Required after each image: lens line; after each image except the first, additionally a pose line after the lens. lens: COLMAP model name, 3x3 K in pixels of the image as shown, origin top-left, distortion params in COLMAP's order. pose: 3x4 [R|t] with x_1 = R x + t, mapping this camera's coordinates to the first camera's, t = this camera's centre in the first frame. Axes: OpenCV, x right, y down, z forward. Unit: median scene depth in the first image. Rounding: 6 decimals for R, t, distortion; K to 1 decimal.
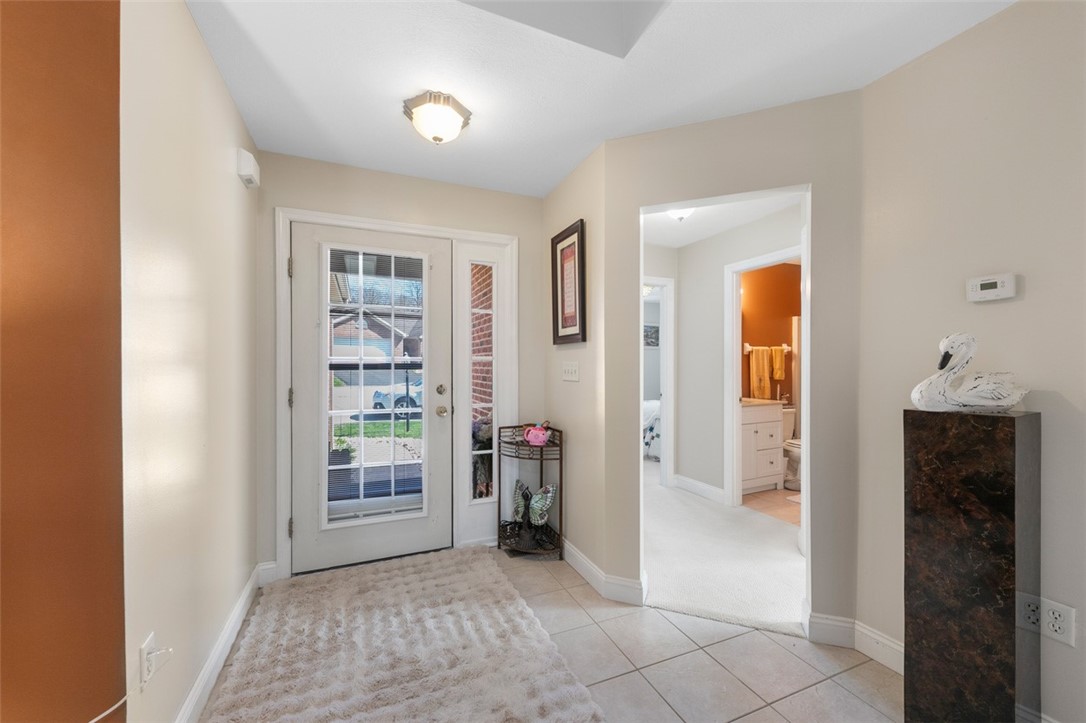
lens RADIAL K [[428.7, 0, 542.0], [0, 428.7, 364.6], [0, 0, 1]] dist [0.007406, -0.003727]
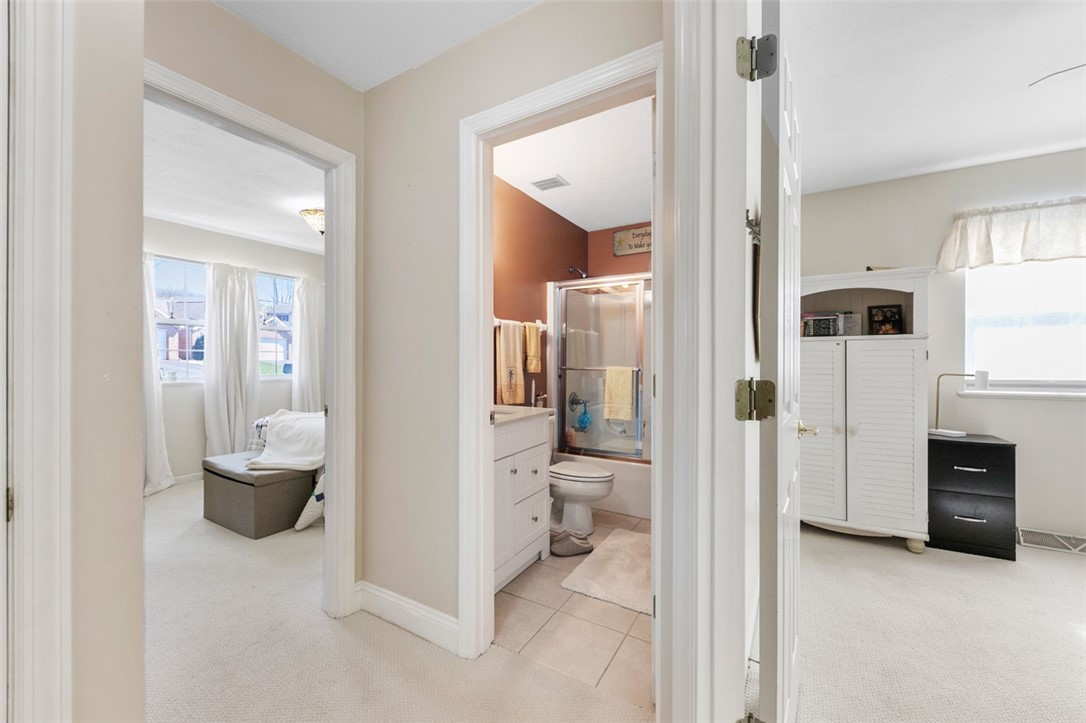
lens RADIAL K [[428.7, 0, 540.0], [0, 428.7, 363.0], [0, 0, 1]] dist [0.007406, -0.003727]
pose [[0.820640, -0.002720, 0.571439, 0.190897], [-0.002546, 0.999961, 0.008416, 0.014999], [-0.571440, -0.008362, 0.820601, 0.470714]]
